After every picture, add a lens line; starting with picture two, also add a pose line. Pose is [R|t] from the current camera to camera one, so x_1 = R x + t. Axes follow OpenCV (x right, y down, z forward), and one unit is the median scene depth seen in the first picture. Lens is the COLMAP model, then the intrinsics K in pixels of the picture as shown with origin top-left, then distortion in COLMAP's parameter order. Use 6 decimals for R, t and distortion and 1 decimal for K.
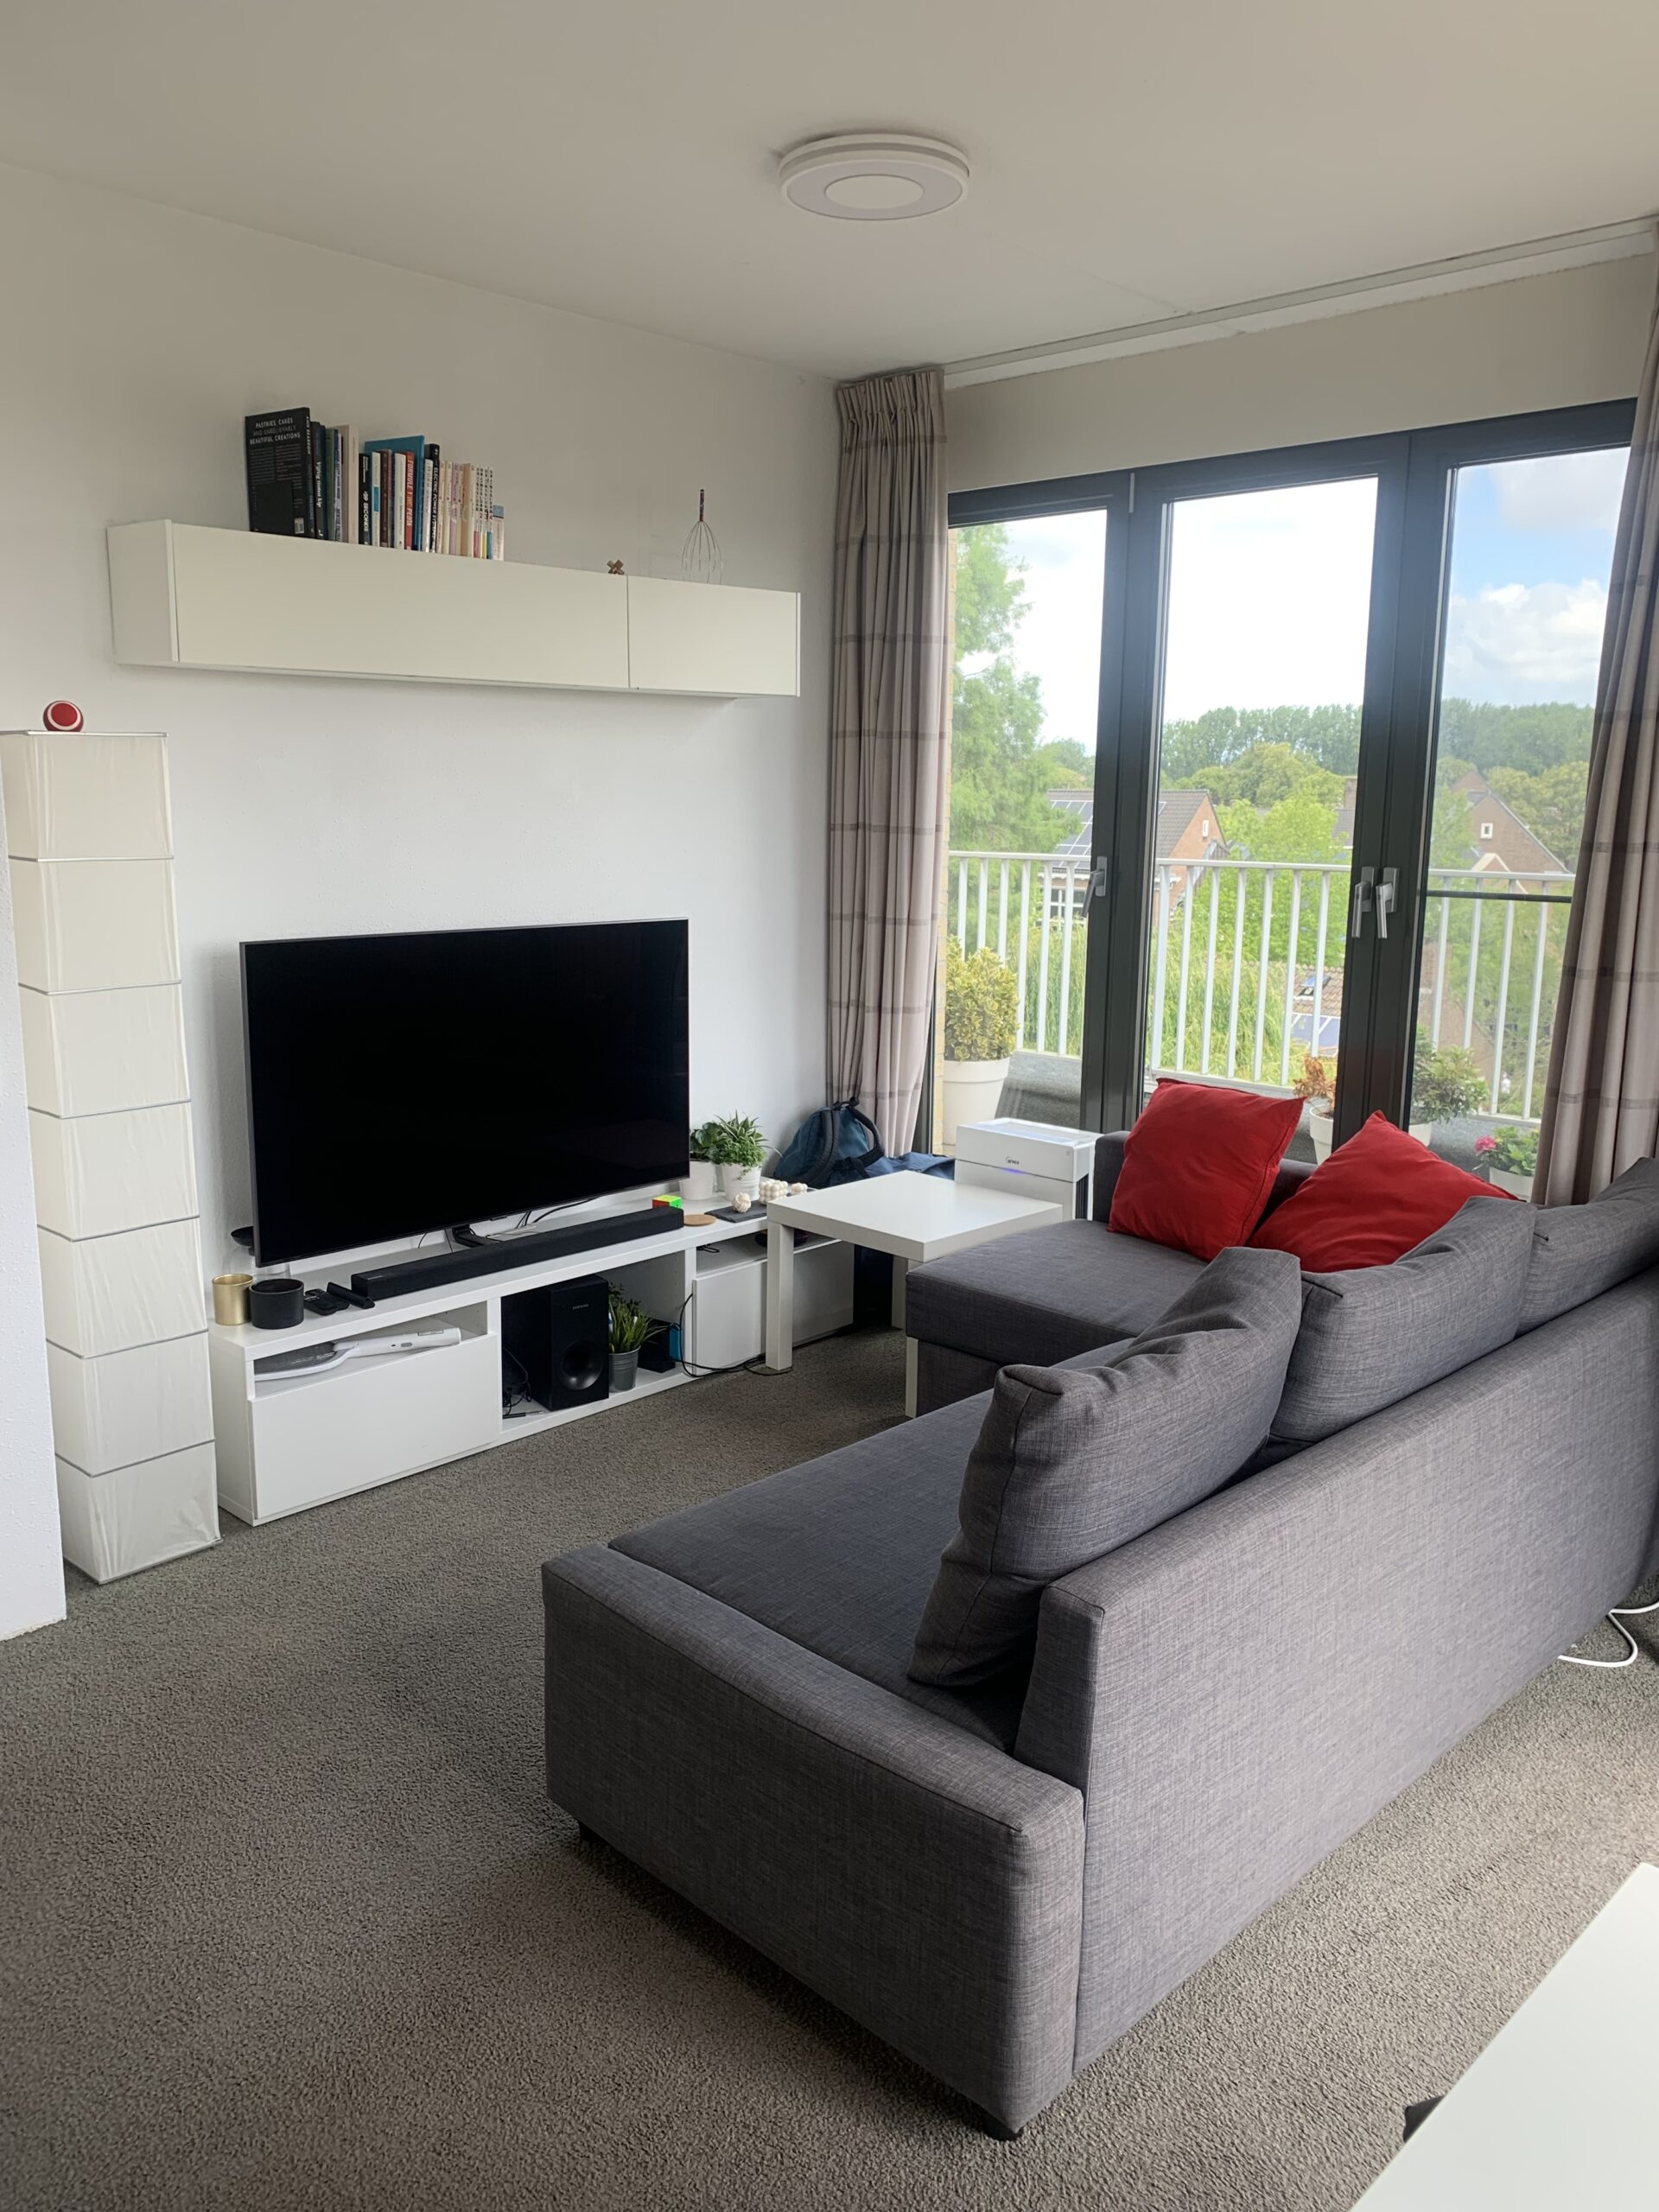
lens RADIAL K [[1699.6, 0, 821.3], [0, 1699.6, 1107.0], [0, 0, 1]] dist [0.006830, 0.004335]
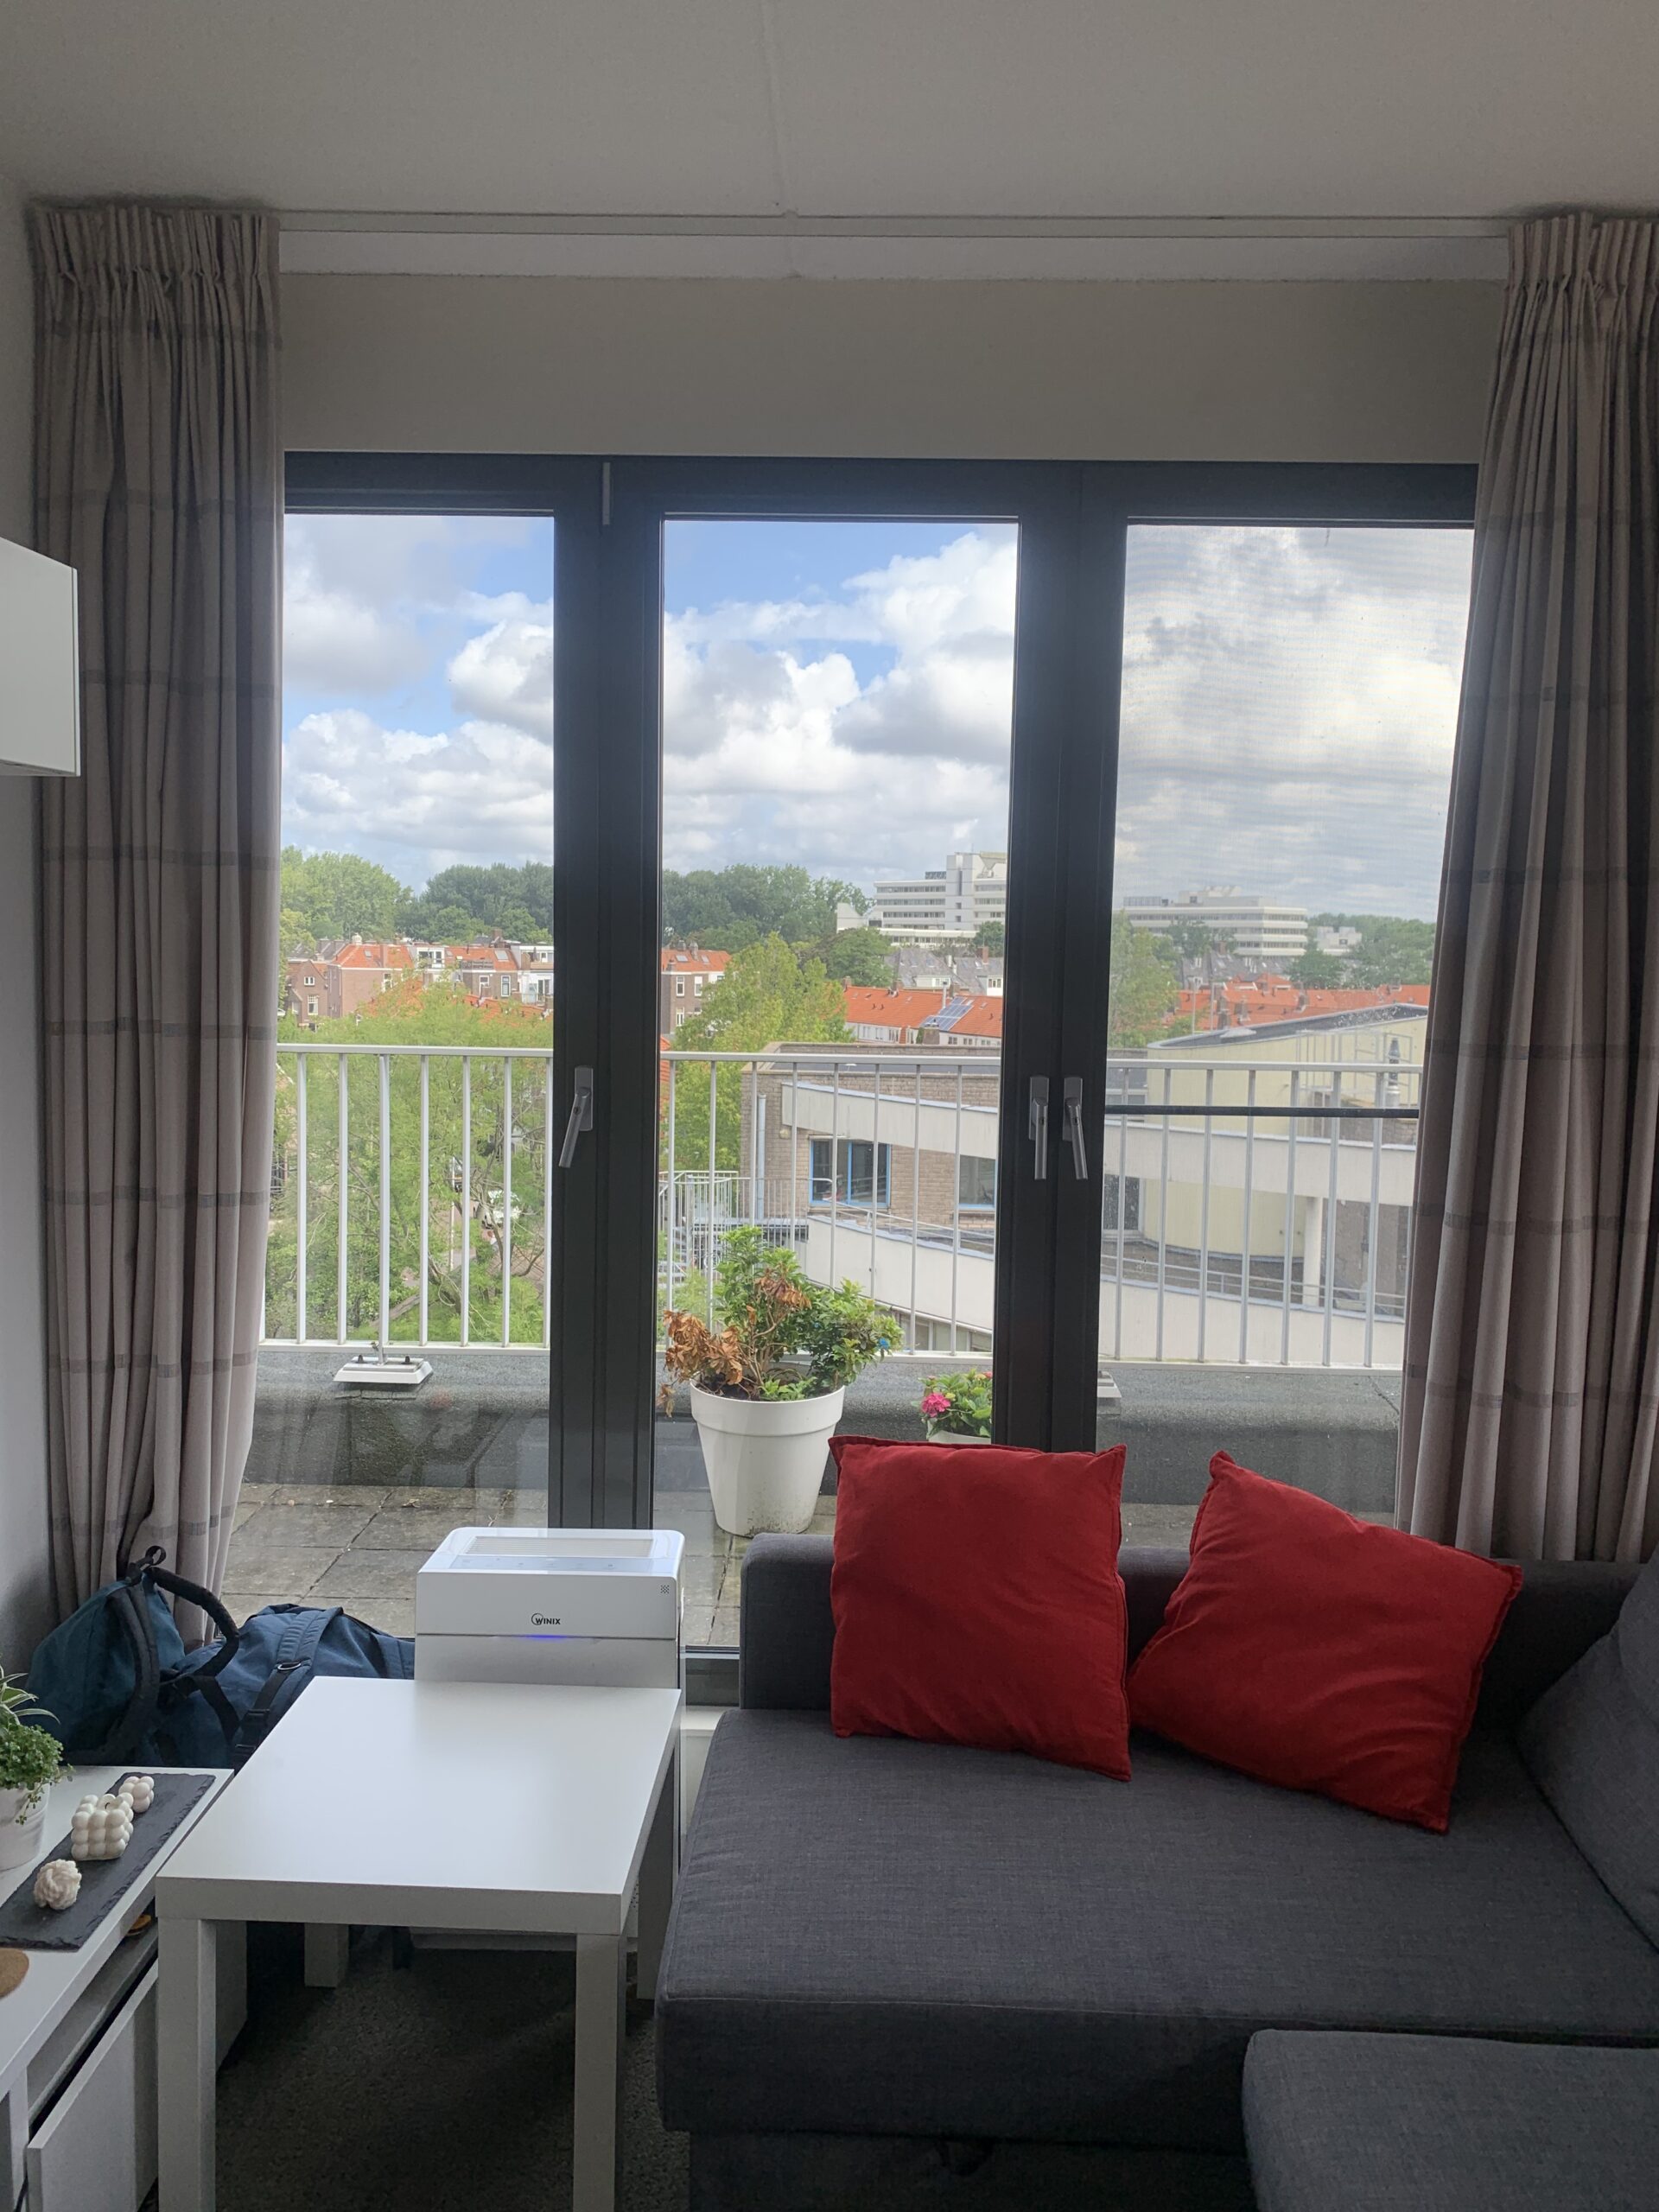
lens RADIAL K [[1699.6, 0, 802.1], [0, 1699.6, 1074.6], [0, 0, 1]] dist [0.006830, 0.004335]
pose [[0.740686, -0.044090, 0.670403, -0.184391], [0.114141, 0.991597, -0.060893, -0.098202], [-0.662085, 0.121623, 0.739494, 0.492368]]
